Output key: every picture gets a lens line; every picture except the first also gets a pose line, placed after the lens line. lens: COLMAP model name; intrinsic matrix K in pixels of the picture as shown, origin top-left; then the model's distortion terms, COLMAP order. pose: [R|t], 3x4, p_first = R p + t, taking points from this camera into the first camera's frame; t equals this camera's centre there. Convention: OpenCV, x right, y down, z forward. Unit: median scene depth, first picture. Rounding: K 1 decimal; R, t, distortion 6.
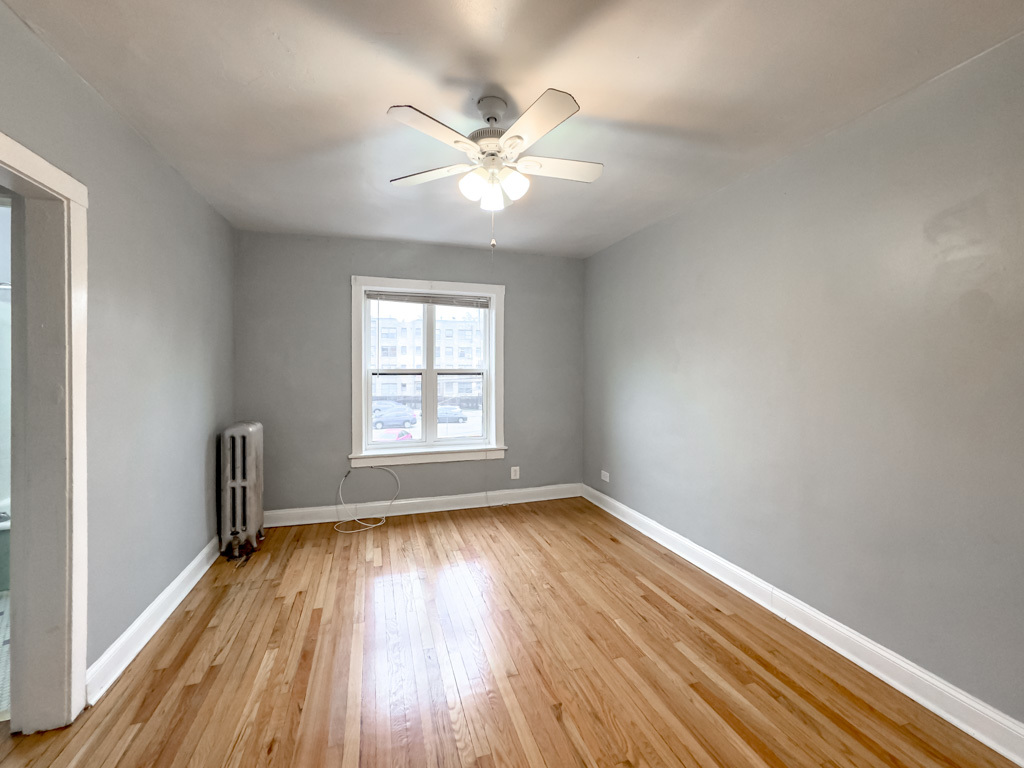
lens RADIAL K [[421.0, 0, 515.1], [0, 421.0, 373.0], [0, 0, 1]] dist [0.000259, 0.000182]
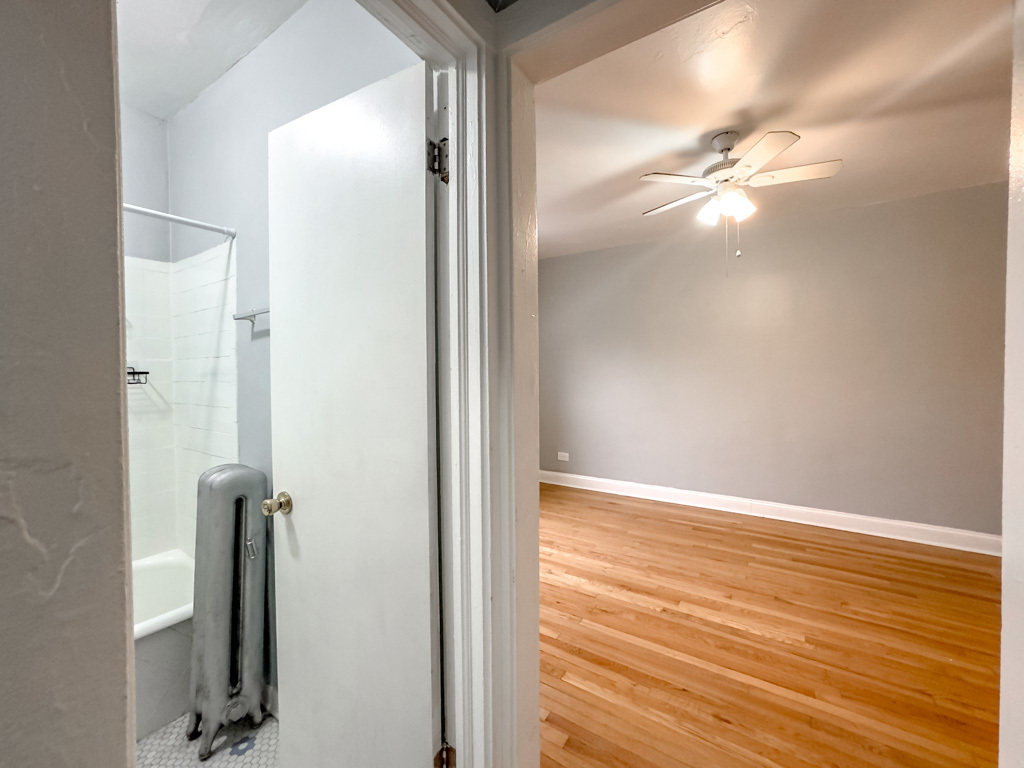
lens RADIAL K [[415.5, 0, 512.0], [0, 415.5, 384.0], [0, 0, 1]] dist [-0.013307, 0.005591]
pose [[0.779500, -0.023732, 0.625953, -1.255354], [0.008283, 0.999585, 0.027583, 0.031138], [-0.626348, -0.016316, 0.779373, 0.437558]]
